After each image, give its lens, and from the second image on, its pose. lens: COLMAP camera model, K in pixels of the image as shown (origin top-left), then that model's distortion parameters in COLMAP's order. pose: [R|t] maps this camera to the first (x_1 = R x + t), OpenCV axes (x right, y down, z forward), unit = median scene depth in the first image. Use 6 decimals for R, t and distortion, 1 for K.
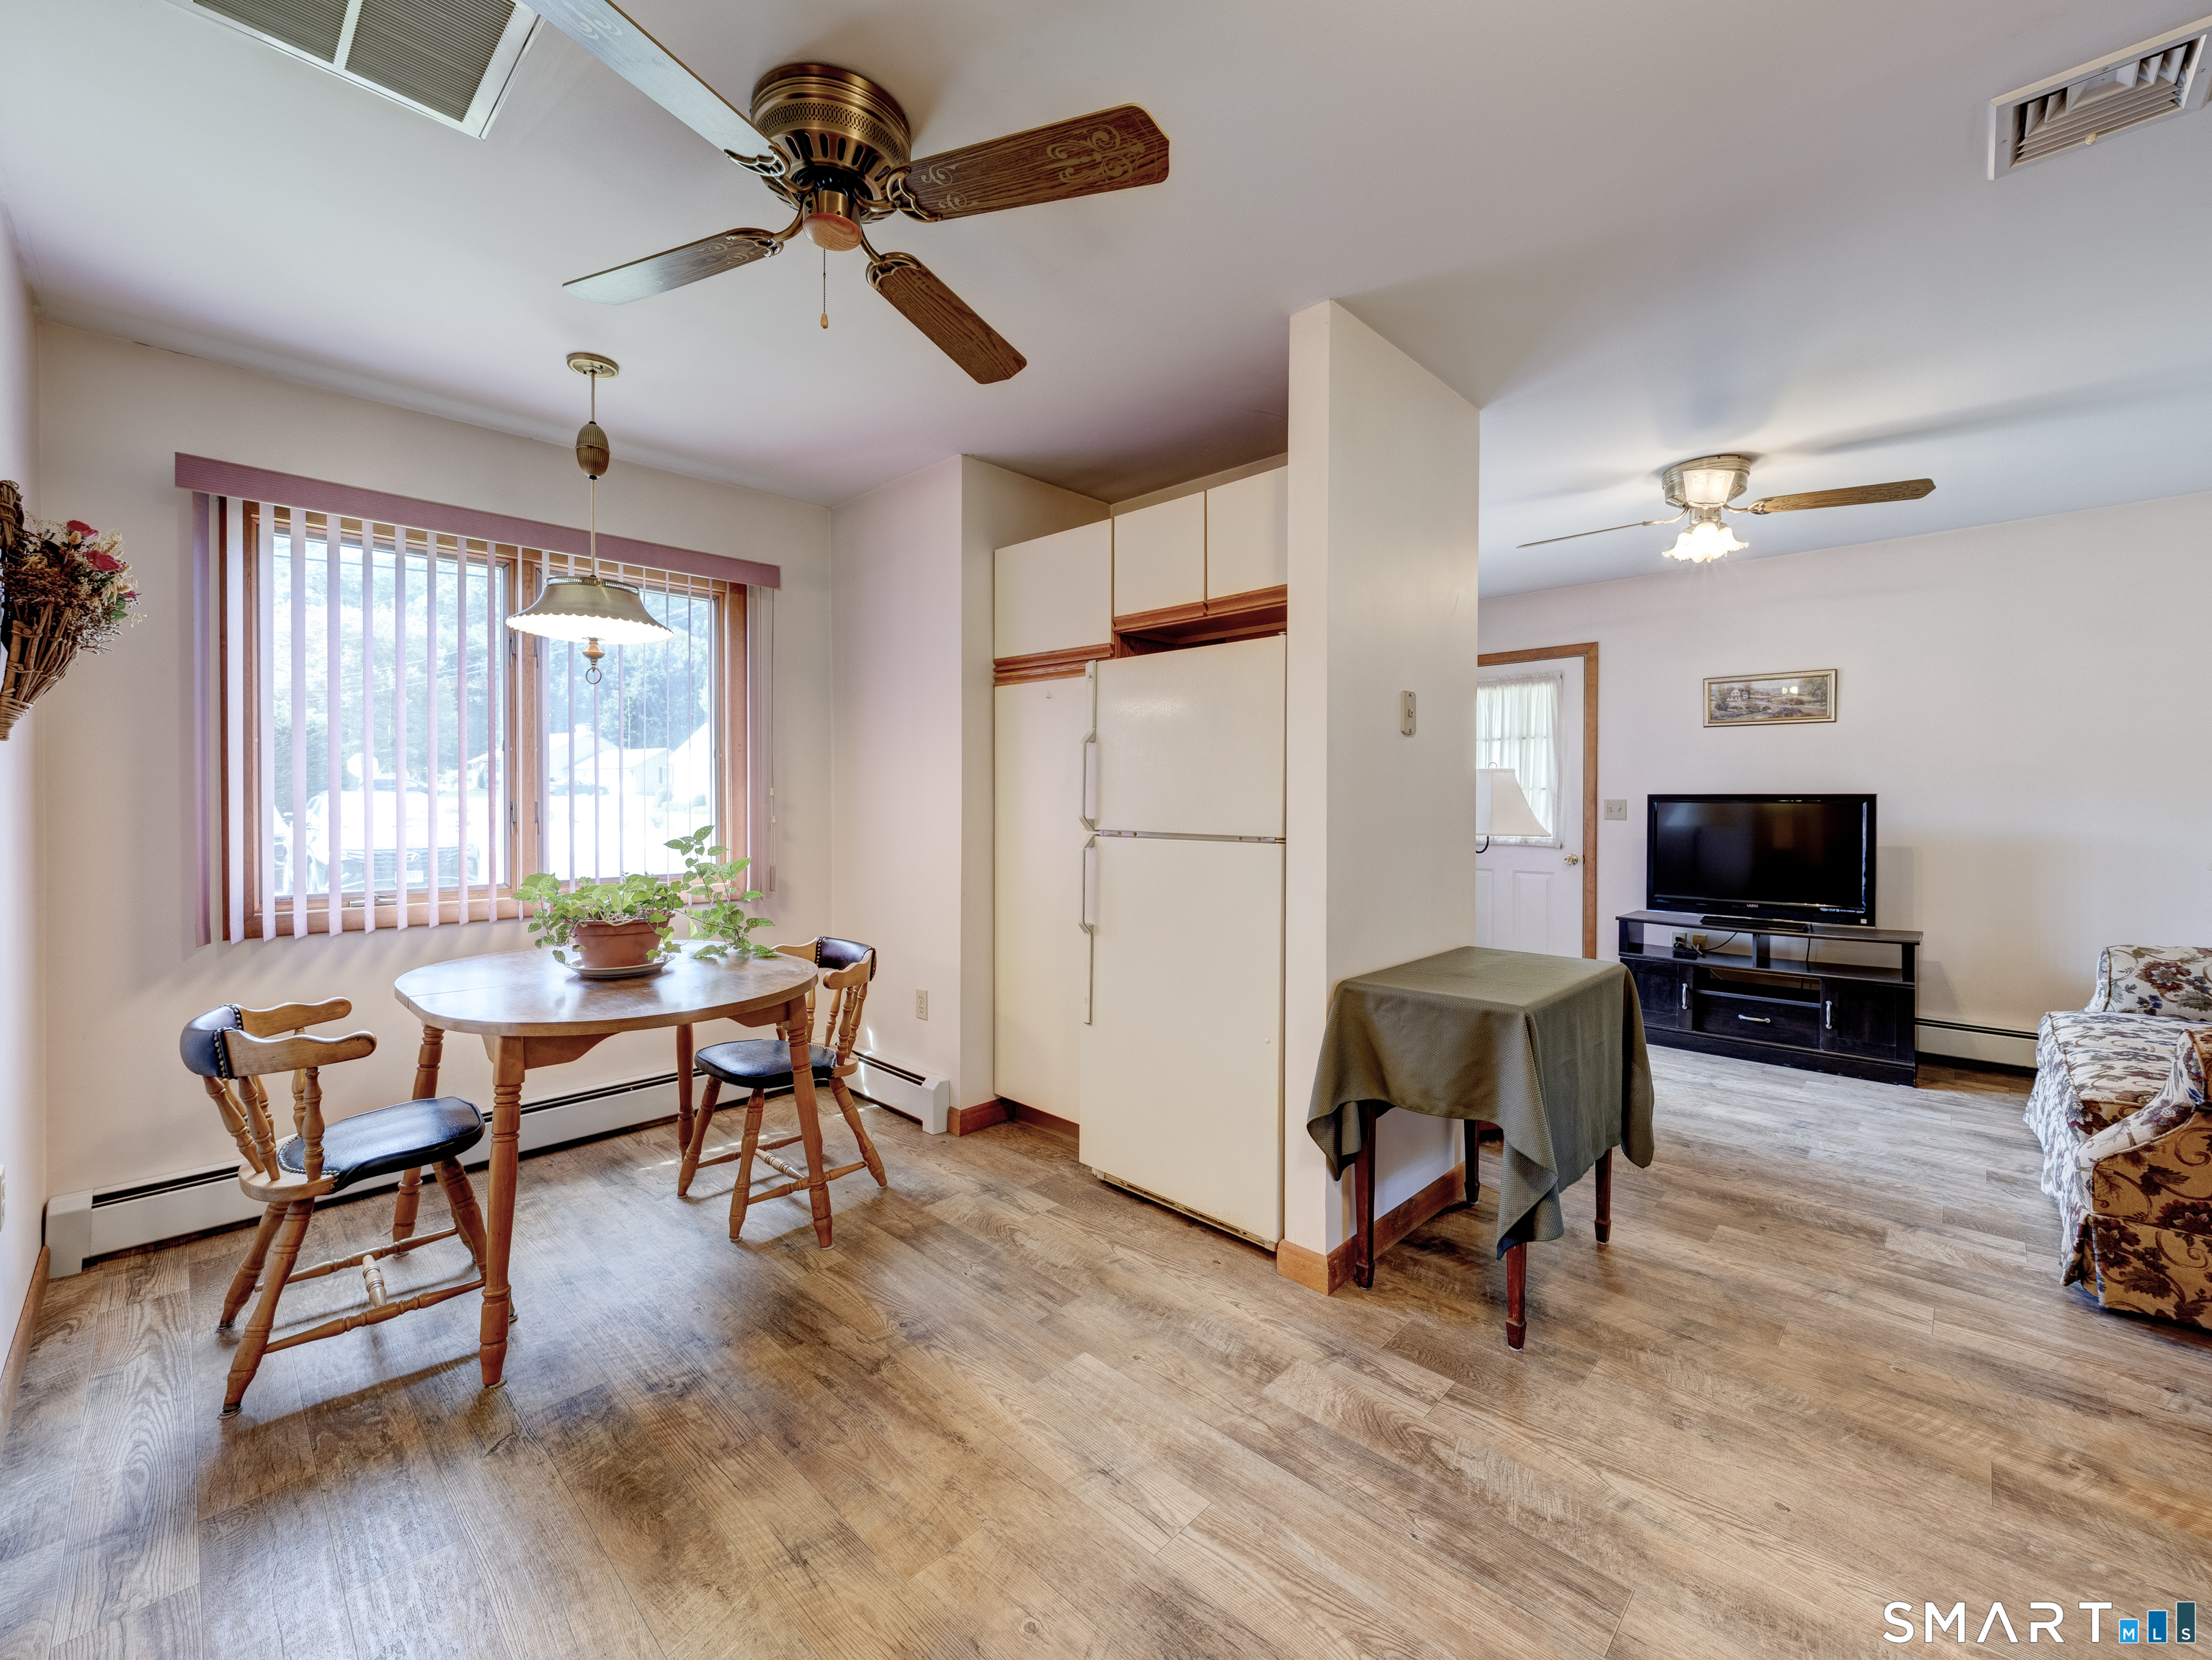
lens RADIAL K [[929.6, 0, 1105.9], [0, 929.6, 800.3], [0, 0, 1]] dist [0.000944, 0.000243]
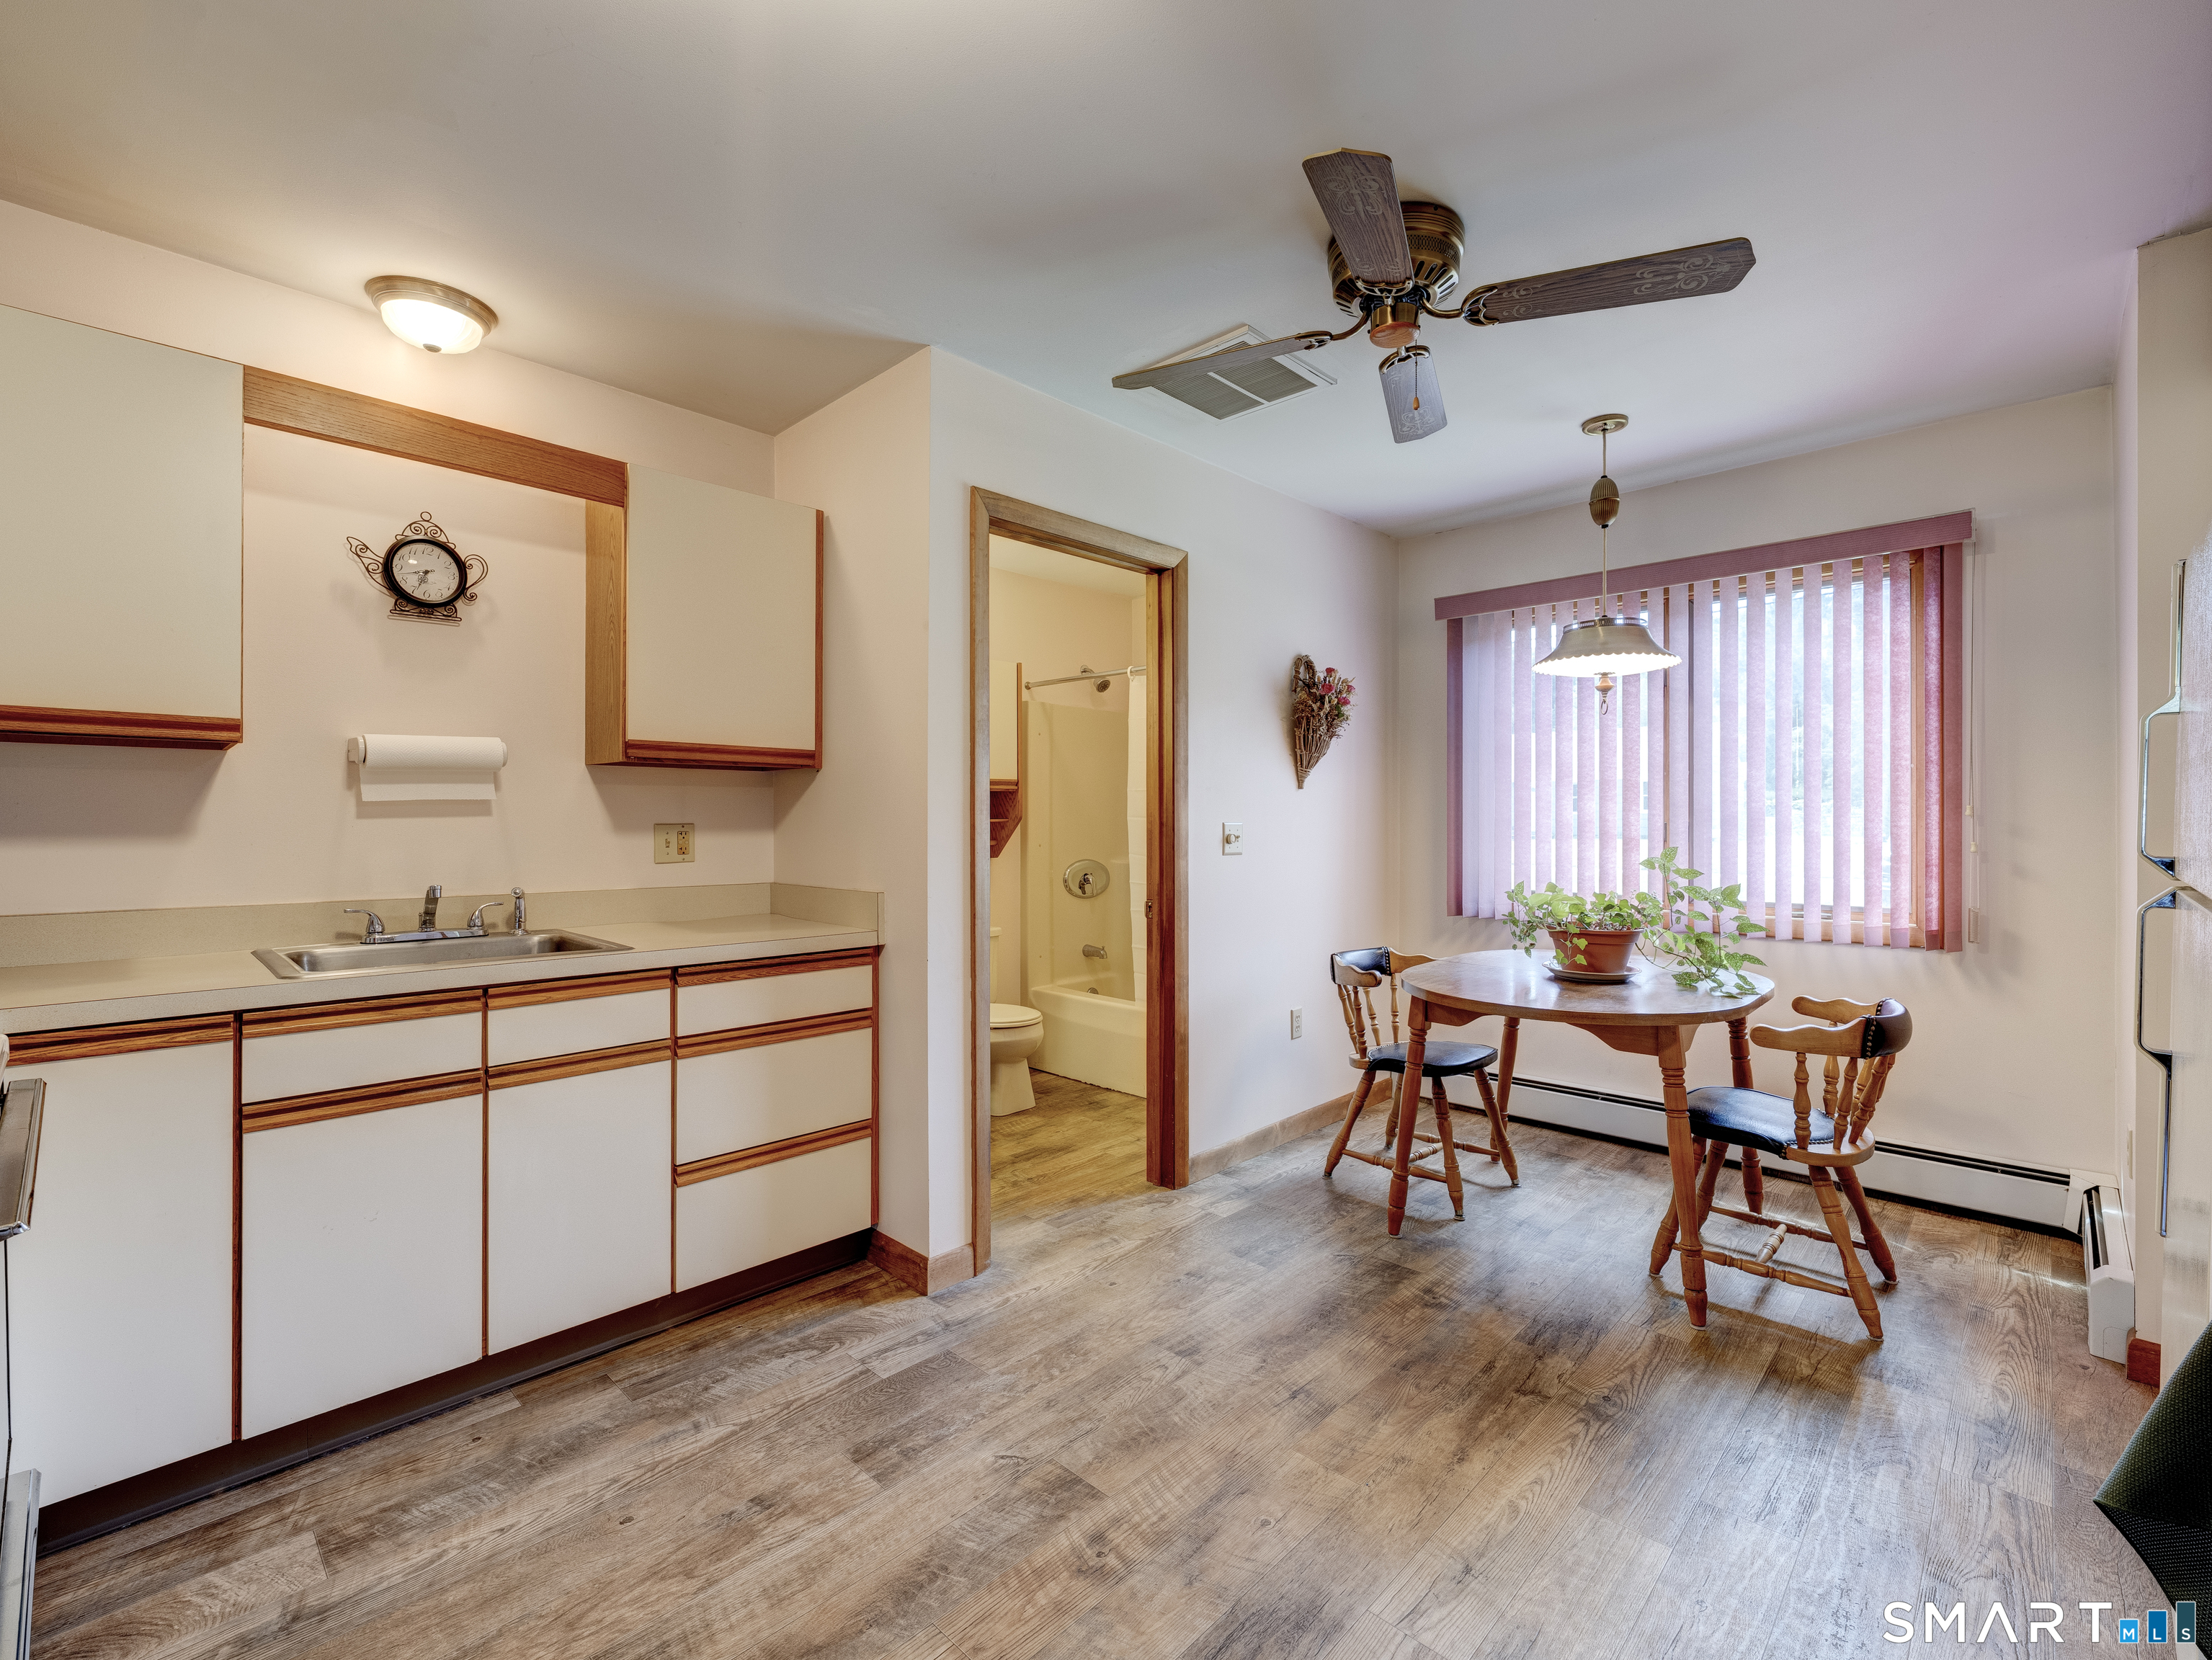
lens RADIAL K [[973.4, 0, 1106.3], [0, 973.4, 819.9], [0, 0, 1]] dist [0.000114, 0.000029]
pose [[-0.003967, -0.000202, -0.999992, 0.759948], [-0.005921, 0.999982, -0.000179, 0.002302], [0.999975, 0.005920, -0.003968, 0.529051]]
